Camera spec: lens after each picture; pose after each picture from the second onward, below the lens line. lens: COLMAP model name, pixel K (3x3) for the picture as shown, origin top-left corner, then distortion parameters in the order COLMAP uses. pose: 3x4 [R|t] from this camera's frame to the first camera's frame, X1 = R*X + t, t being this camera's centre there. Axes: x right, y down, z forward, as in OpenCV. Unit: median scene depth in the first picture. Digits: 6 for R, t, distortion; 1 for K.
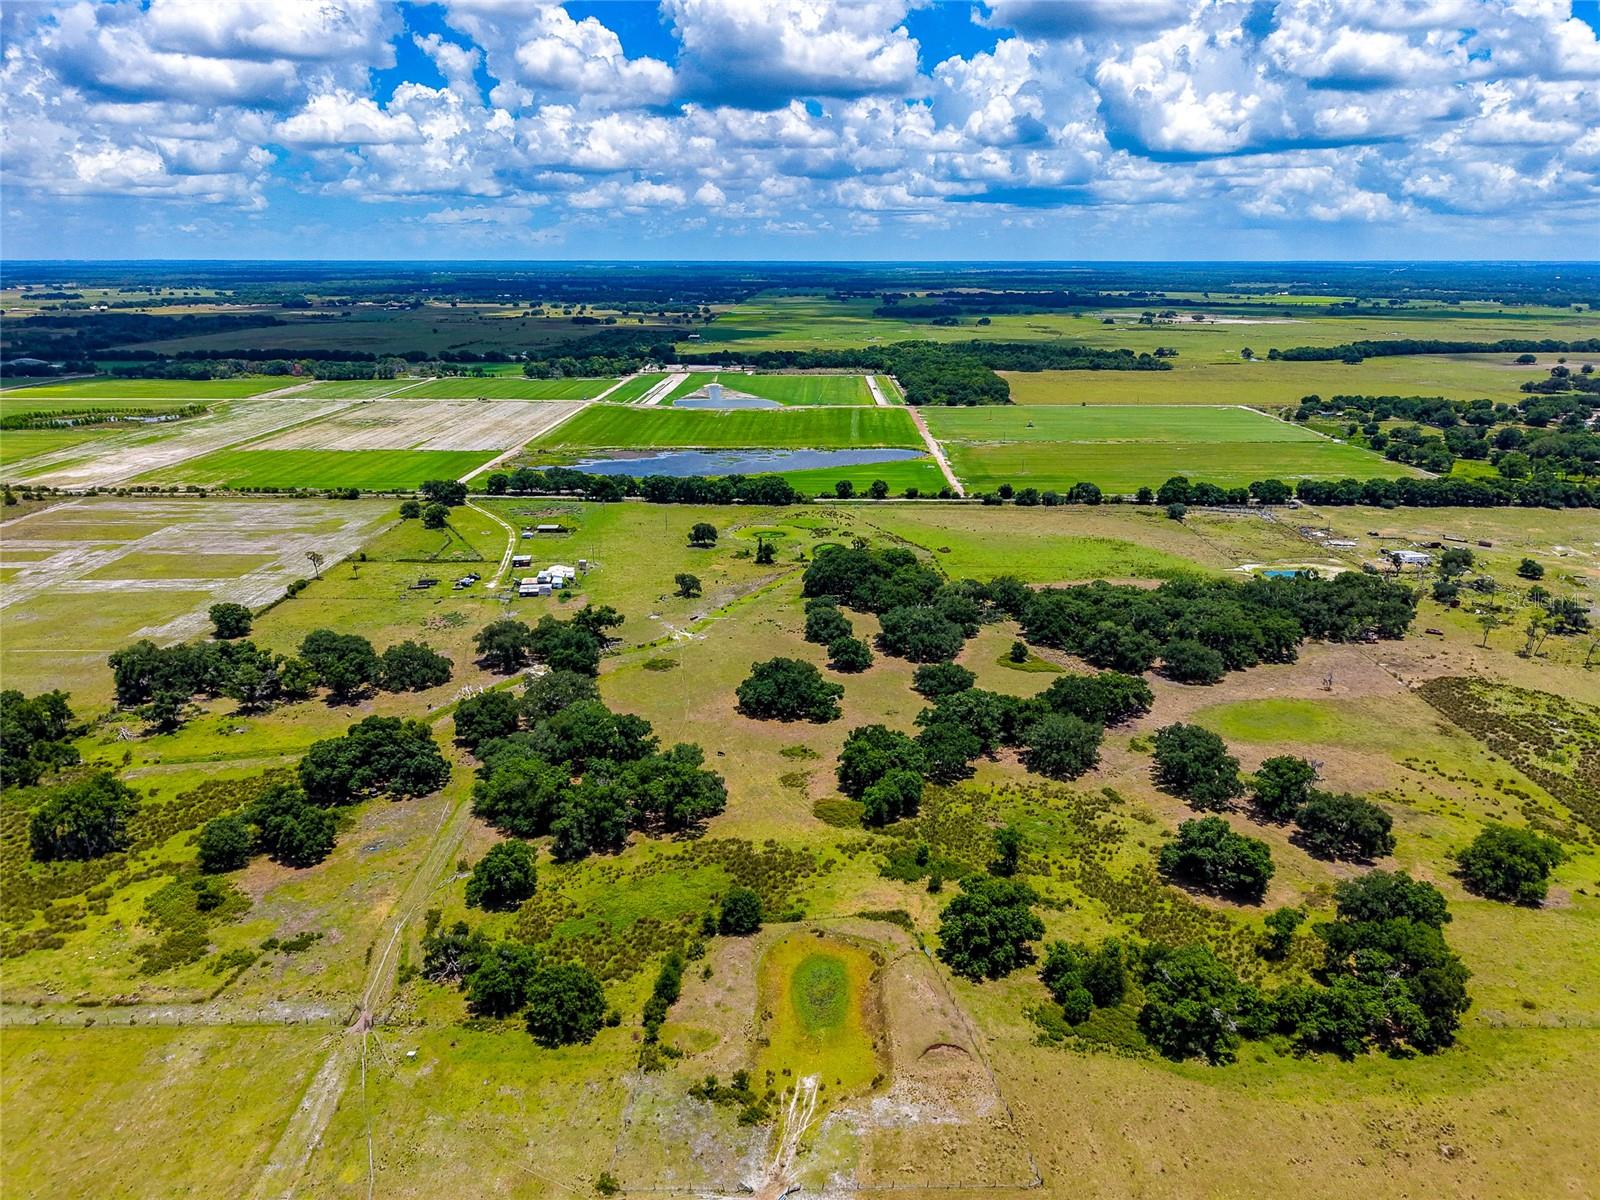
lens RADIAL K [[1074.7, 0, 779.1], [0, 1074.7, 688.0], [0, 0, 1]] dist [0.030484, -0.024356]
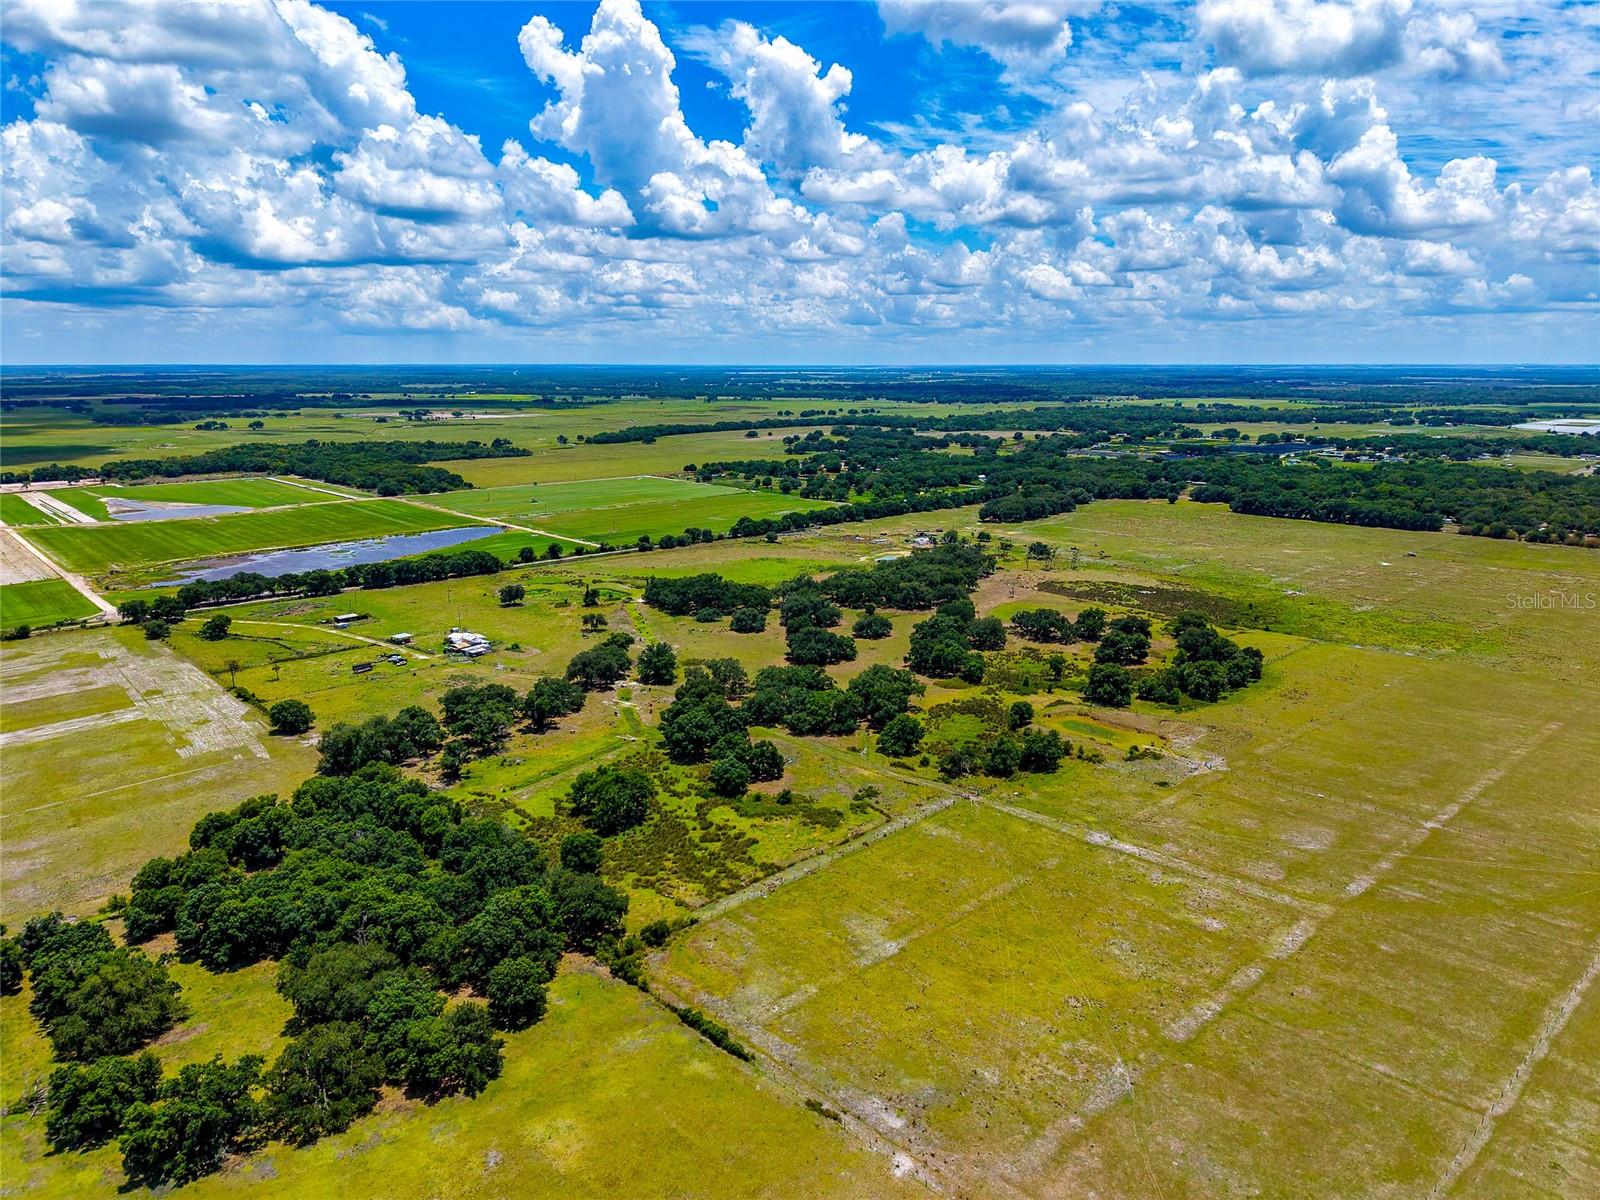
lens RADIAL K [[1101.4, 0, 800.0], [0, 1101.4, 600.0], [0, 0, 1]] dist [0.027421, -0.021621]
pose [[0.712640, -0.152135, 0.684835, -0.559686], [0.262625, 0.963072, -0.059343, 0.012089], [-0.650517, 0.222145, 0.726278, -0.057273]]
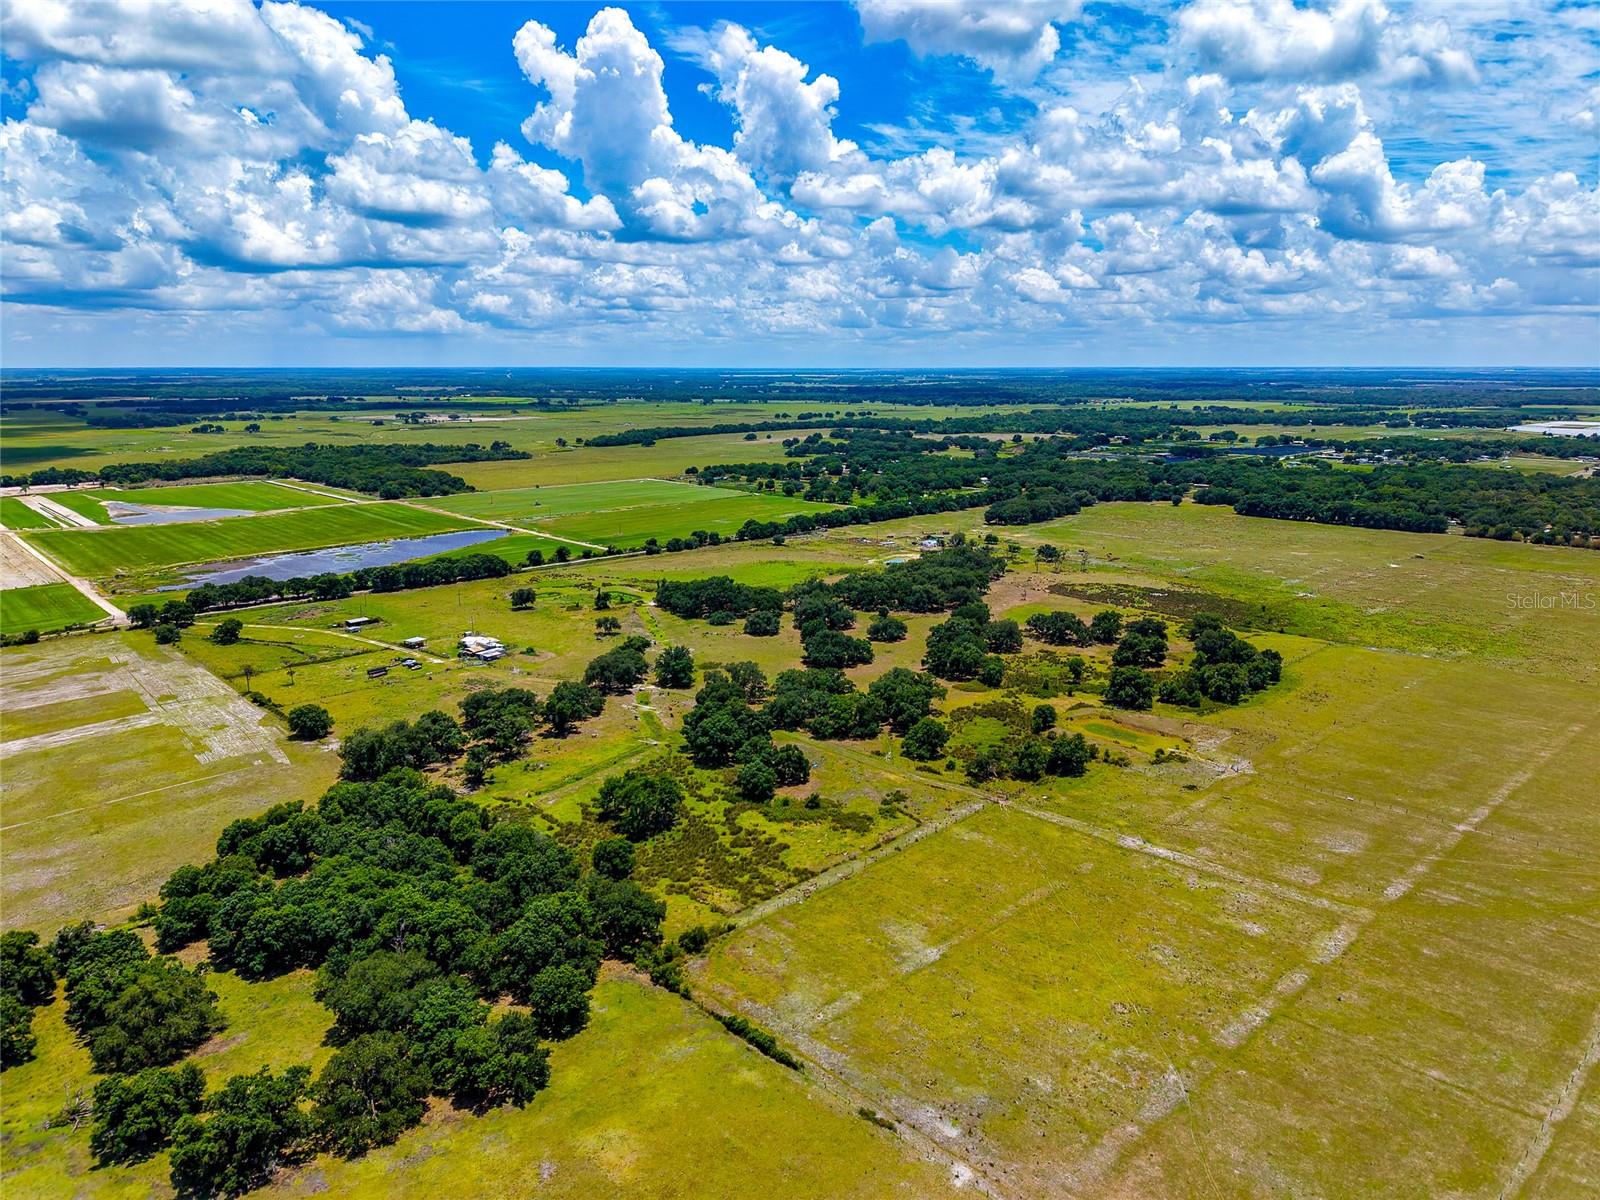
lens RADIAL K [[1101.4, 0, 800.0], [0, 1101.4, 600.0], [0, 0, 1]] dist [0.027421, -0.021621]
pose [[0.707876, -0.151716, 0.689851, -0.570185], [0.264647, 0.962484, -0.059888, 0.006836], [-0.654884, 0.224960, 0.721470, -0.043452]]
